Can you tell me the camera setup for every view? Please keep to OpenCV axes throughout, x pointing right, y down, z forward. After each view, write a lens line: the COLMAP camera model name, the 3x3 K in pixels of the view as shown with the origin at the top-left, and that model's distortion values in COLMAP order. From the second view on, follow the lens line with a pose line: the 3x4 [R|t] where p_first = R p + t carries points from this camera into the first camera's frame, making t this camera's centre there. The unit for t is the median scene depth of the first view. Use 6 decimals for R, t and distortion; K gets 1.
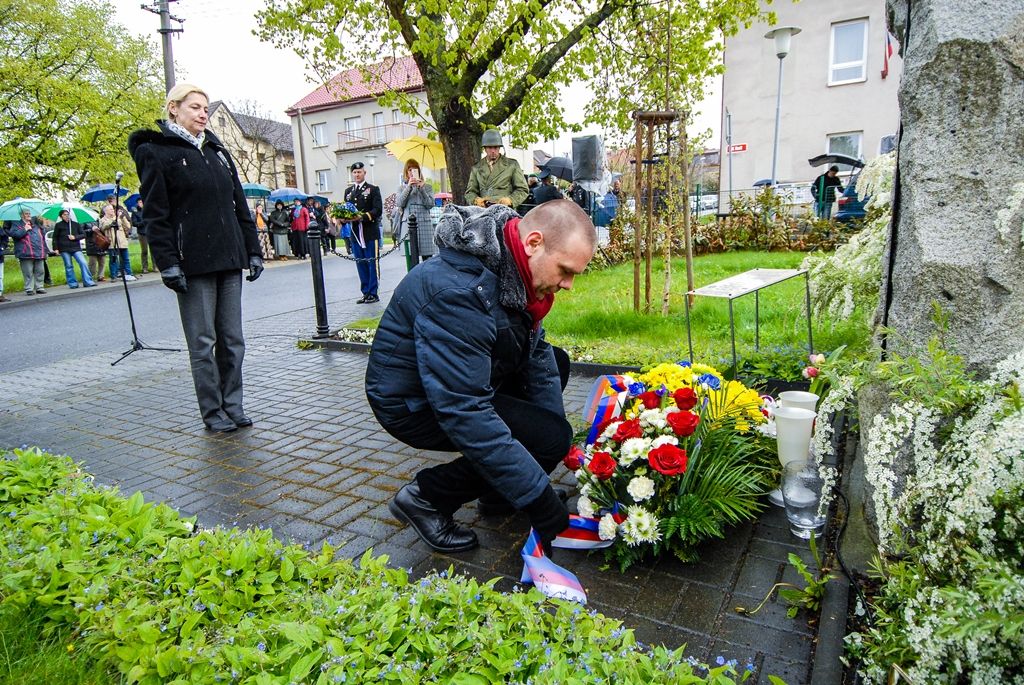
lens RADIAL K [[567.1, 0, 521.3], [0, 567.1, 344.3], [0, 0, 1]] dist [0.036552, -0.044286]
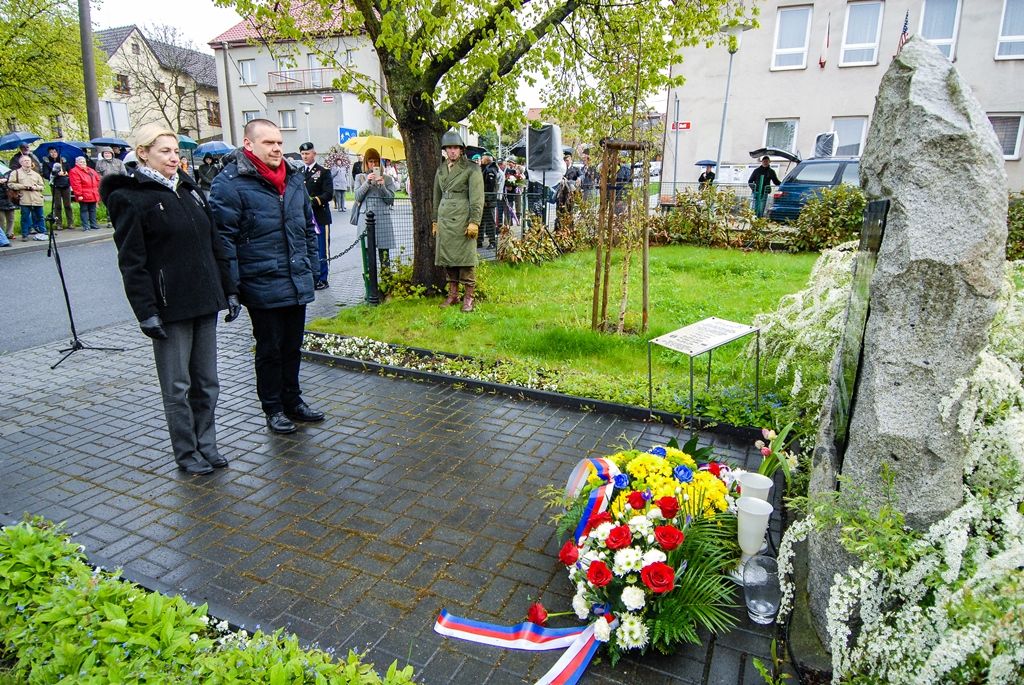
lens RADIAL K [[567.1, 0, 521.3], [0, 567.1, 344.3], [0, 0, 1]] dist [0.036552, -0.044286]
pose [[0.993175, 0.026395, 0.113607, -0.079378], [-0.035055, 0.996574, 0.074916, -0.168483], [-0.111241, -0.078387, 0.990697, -0.039847]]
